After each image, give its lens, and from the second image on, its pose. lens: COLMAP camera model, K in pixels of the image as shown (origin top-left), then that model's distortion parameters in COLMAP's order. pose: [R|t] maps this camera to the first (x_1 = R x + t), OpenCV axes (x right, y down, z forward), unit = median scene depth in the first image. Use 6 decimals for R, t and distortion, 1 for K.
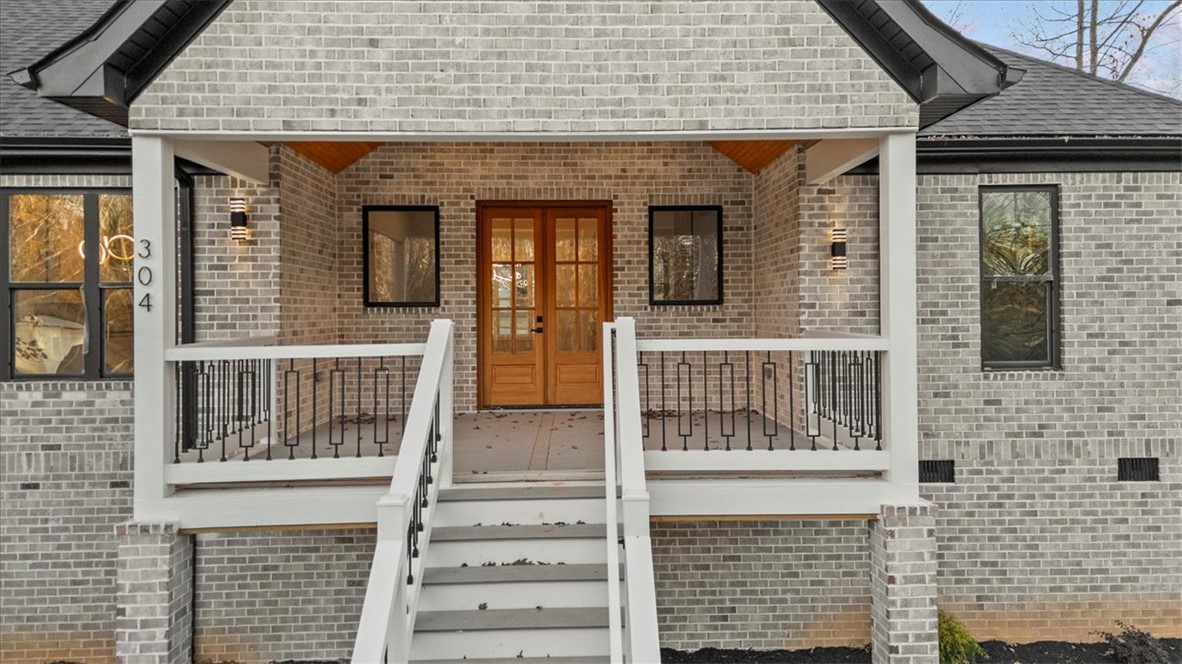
lens RADIAL K [[1116.7, 0, 590.1], [0, 1116.7, 328.4], [0, 0, 1]] dist [0.056127, 0.000000]
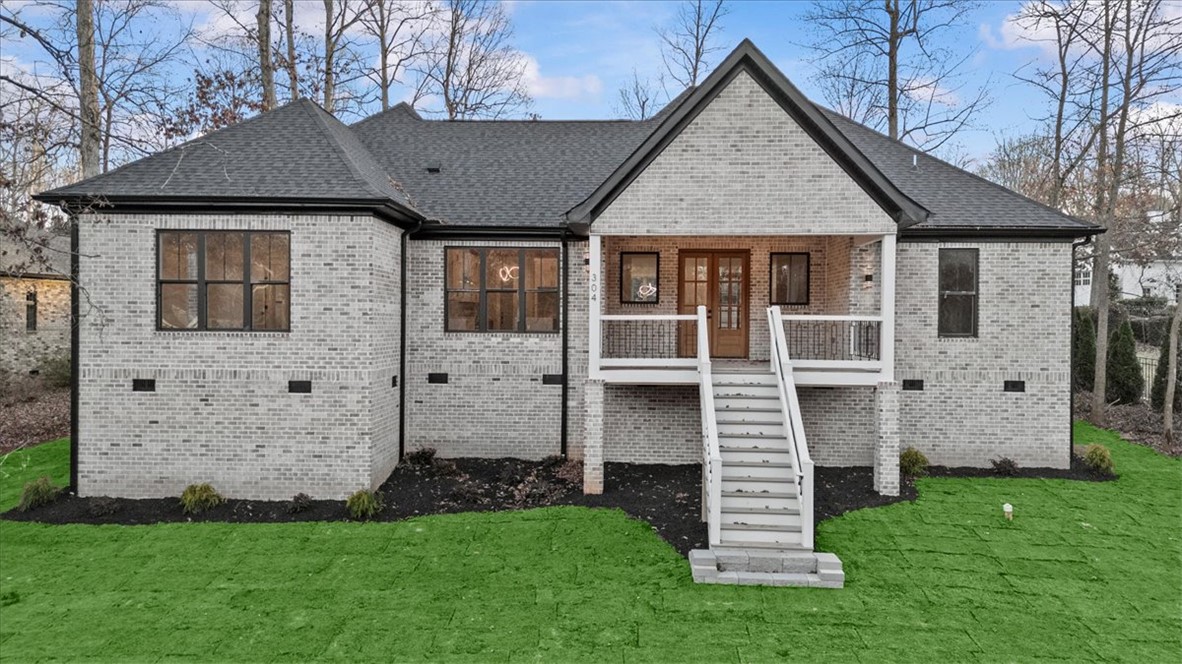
lens RADIAL K [[839.7, 0, 587.9], [0, 839.7, 336.7], [0, 0, 1]] dist [-0.005247, -0.001683]
pose [[0.992011, 0.019878, -0.124579, -0.101954], [-0.018351, 0.999742, 0.013394, 0.027627], [0.124813, -0.011001, 0.992119, -0.624946]]
